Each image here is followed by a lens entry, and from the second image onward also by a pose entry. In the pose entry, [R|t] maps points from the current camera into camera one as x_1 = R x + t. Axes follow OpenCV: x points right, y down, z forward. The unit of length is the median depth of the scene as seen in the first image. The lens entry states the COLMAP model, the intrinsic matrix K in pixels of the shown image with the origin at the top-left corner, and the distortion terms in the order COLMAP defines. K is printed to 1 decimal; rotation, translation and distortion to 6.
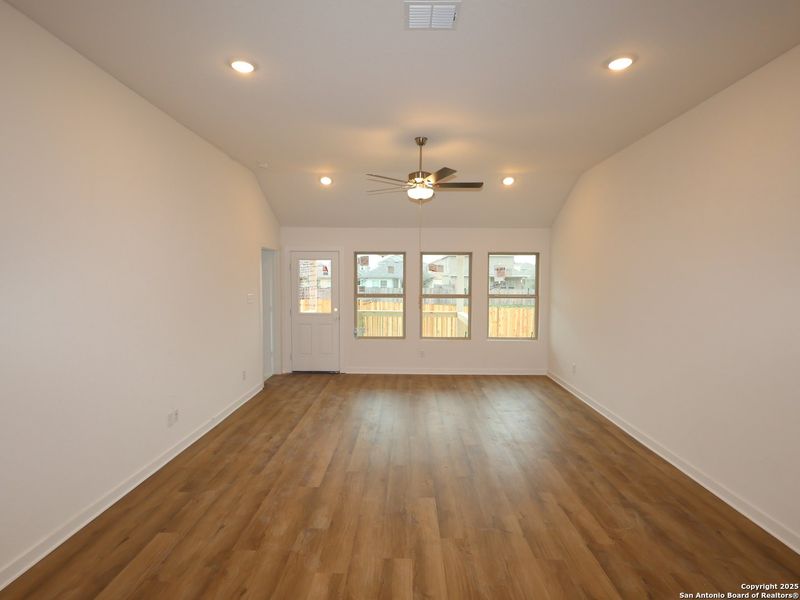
lens RADIAL K [[420.8, 0, 404.5], [0, 420.8, 301.8], [0, 0, 1]] dist [-0.000624, 0.002723]
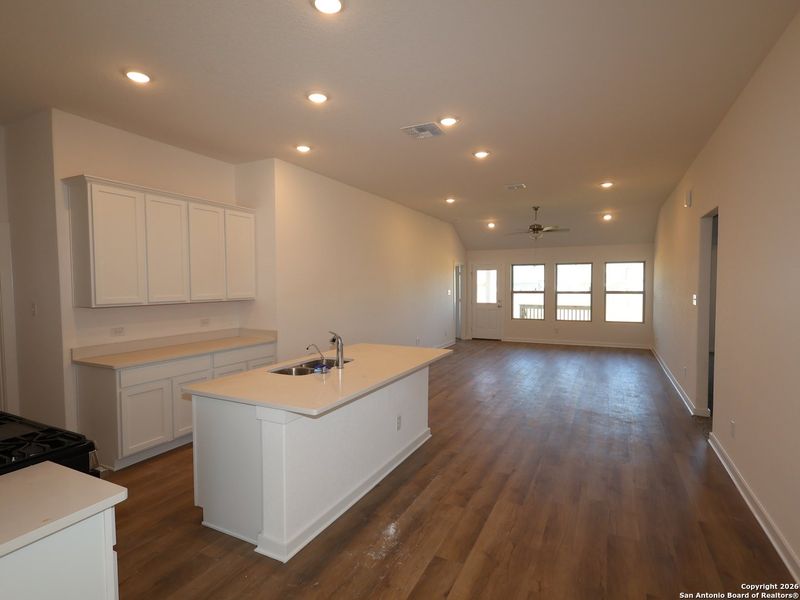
lens RADIAL K [[420.8, 0, 402.6], [0, 420.8, 303.5], [0, 0, 1]] dist [-0.000624, 0.002723]
pose [[0.900939, 0.009511, -0.433841, 0.323497], [-0.013653, 0.999886, -0.006433, 0.070145], [0.433730, 0.011719, 0.900967, -0.971638]]
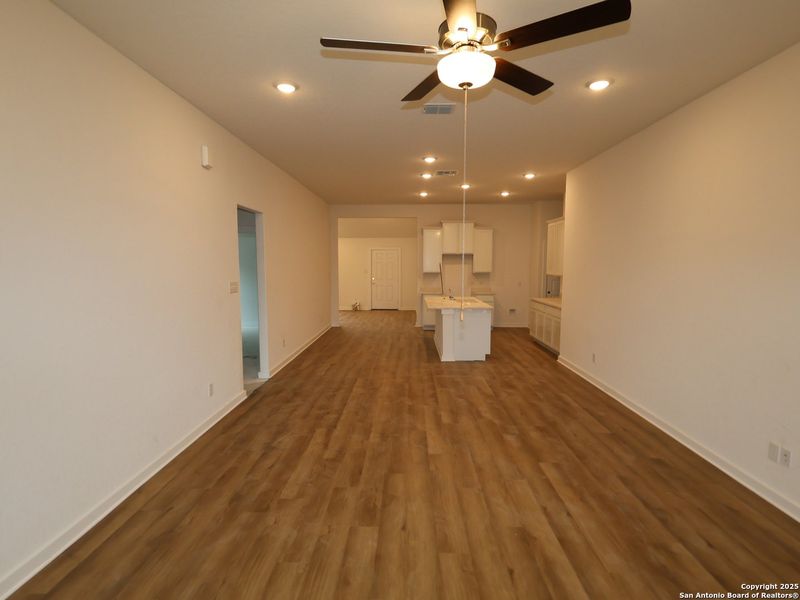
lens RADIAL K [[420.8, 0, 398.4], [0, 420.8, 300.5], [0, 0, 1]] dist [-0.000624, 0.002723]
pose [[-0.999772, -0.010067, 0.018808, 0.097428], [-0.007204, 0.989187, 0.146482, -0.085184], [-0.020079, 0.146313, -0.989035, 1.475520]]
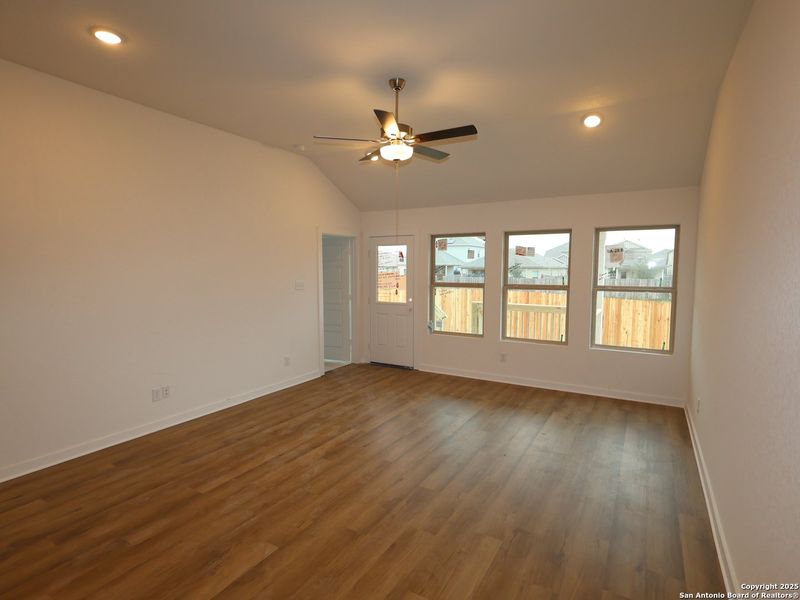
lens RADIAL K [[420.8, 0, 402.4], [0, 420.8, 306.0], [0, 0, 1]] dist [-0.000624, 0.002723]
pose [[0.866167, 0.040475, -0.498113, 0.445487], [-0.023789, 0.998924, 0.039804, -0.006096], [0.499188, -0.022627, 0.866198, 0.325060]]
